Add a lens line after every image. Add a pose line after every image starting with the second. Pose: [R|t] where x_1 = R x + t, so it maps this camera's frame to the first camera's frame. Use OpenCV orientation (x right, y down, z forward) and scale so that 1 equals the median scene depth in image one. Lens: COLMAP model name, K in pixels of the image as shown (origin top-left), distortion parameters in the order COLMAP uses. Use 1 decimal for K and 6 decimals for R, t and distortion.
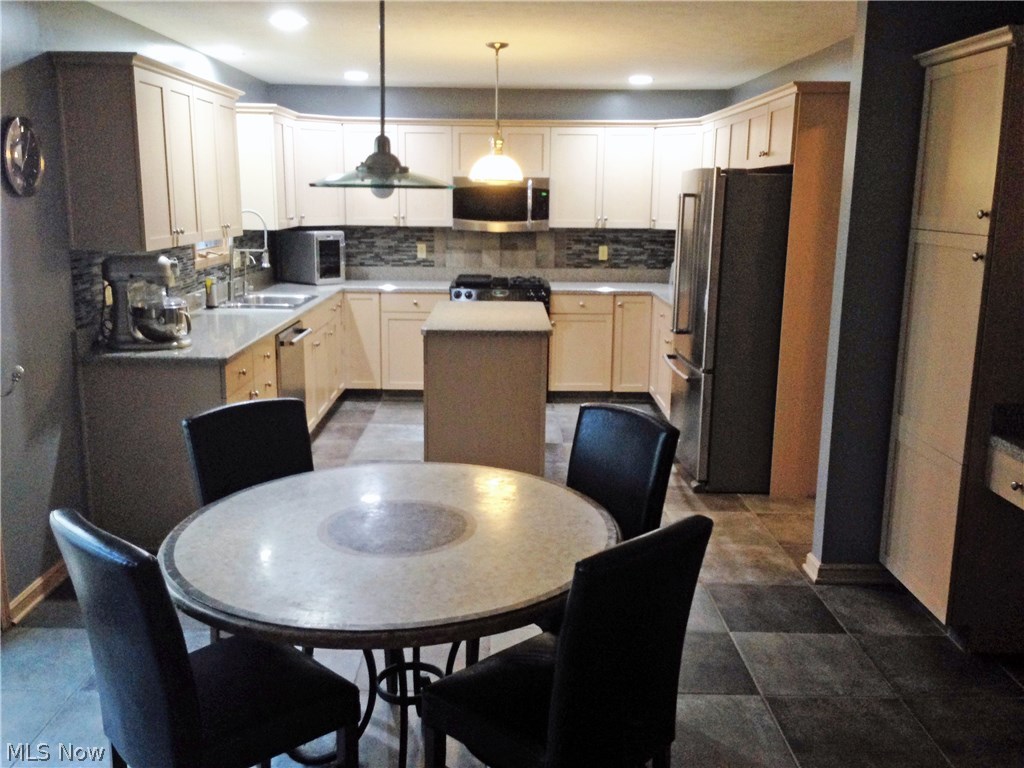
lens RADIAL K [[954.2, 0, 512.0], [0, 954.2, 384.0], [0, 0, 1]] dist [0.166782, -0.308399]
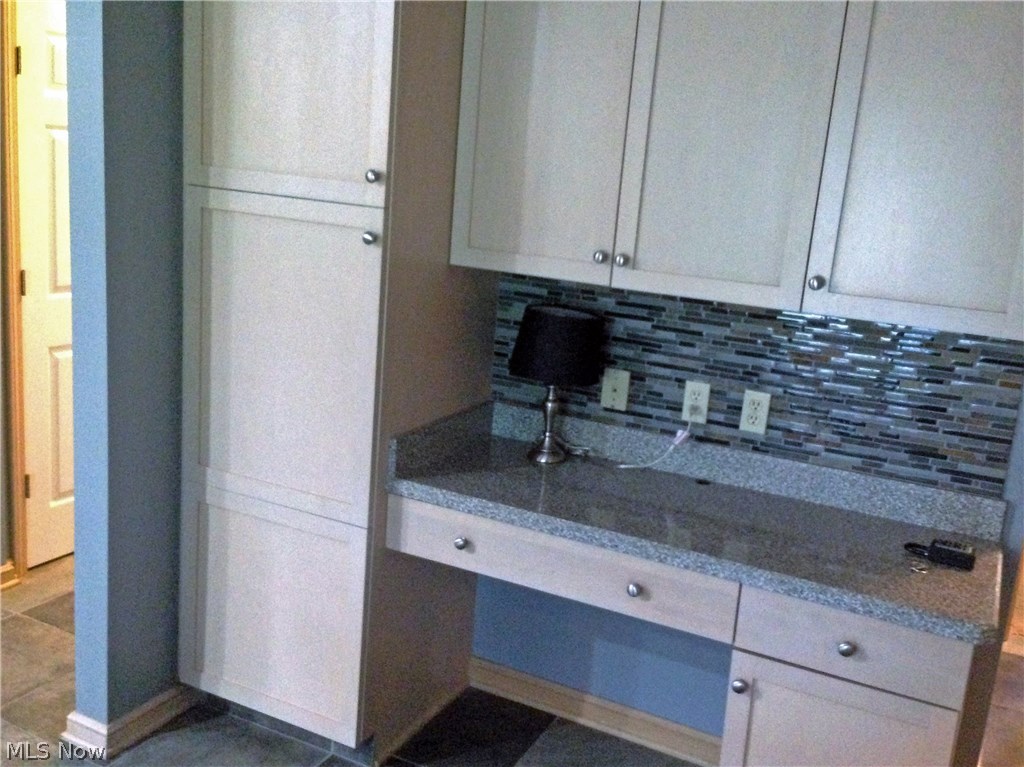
lens RADIAL K [[999.3, 0, 512.0], [0, 999.3, 383.5], [0, 0, 1]] dist [0.121709, -0.166379]
pose [[0.467408, -0.173314, 0.866886, -0.107566], [0.104380, 0.984555, 0.140559, -0.115000], [-0.877858, 0.024787, 0.478279, 0.557435]]
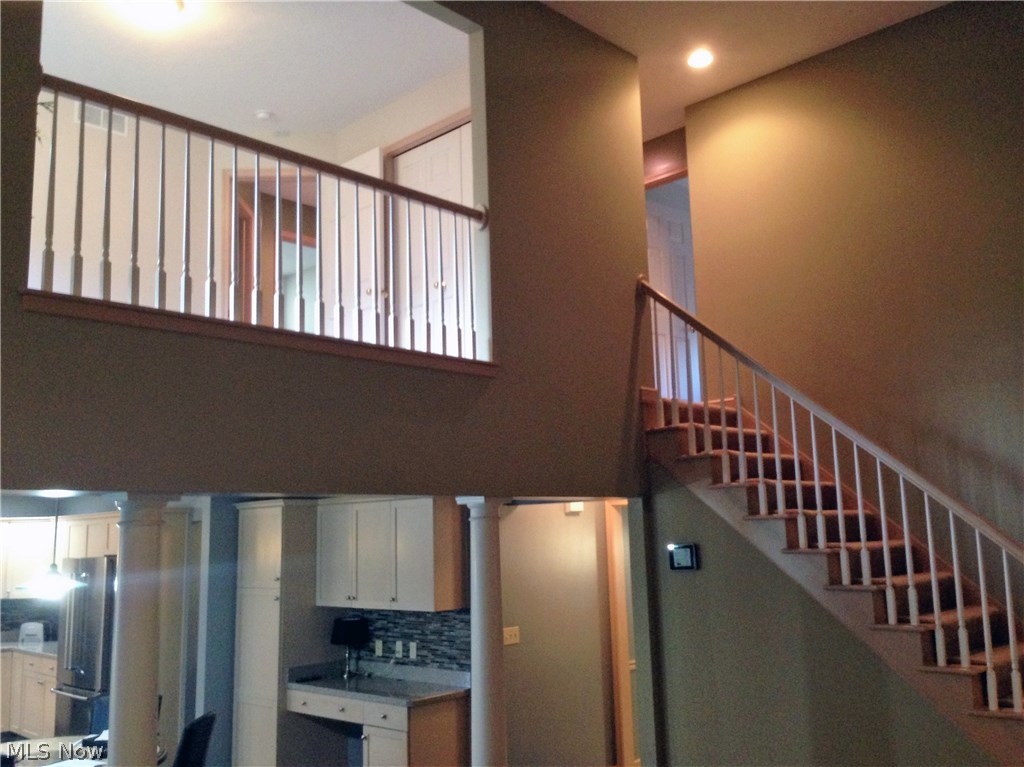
lens RADIAL K [[954.2, 0, 512.0], [0, 954.2, 383.5], [0, 0, 1]] dist [0.166782, -0.308399]
pose [[0.714795, 0.069696, 0.695853, -0.670417], [0.177872, 0.944180, -0.277282, 0.108197], [-0.676336, 0.321973, 0.662498, -0.929668]]
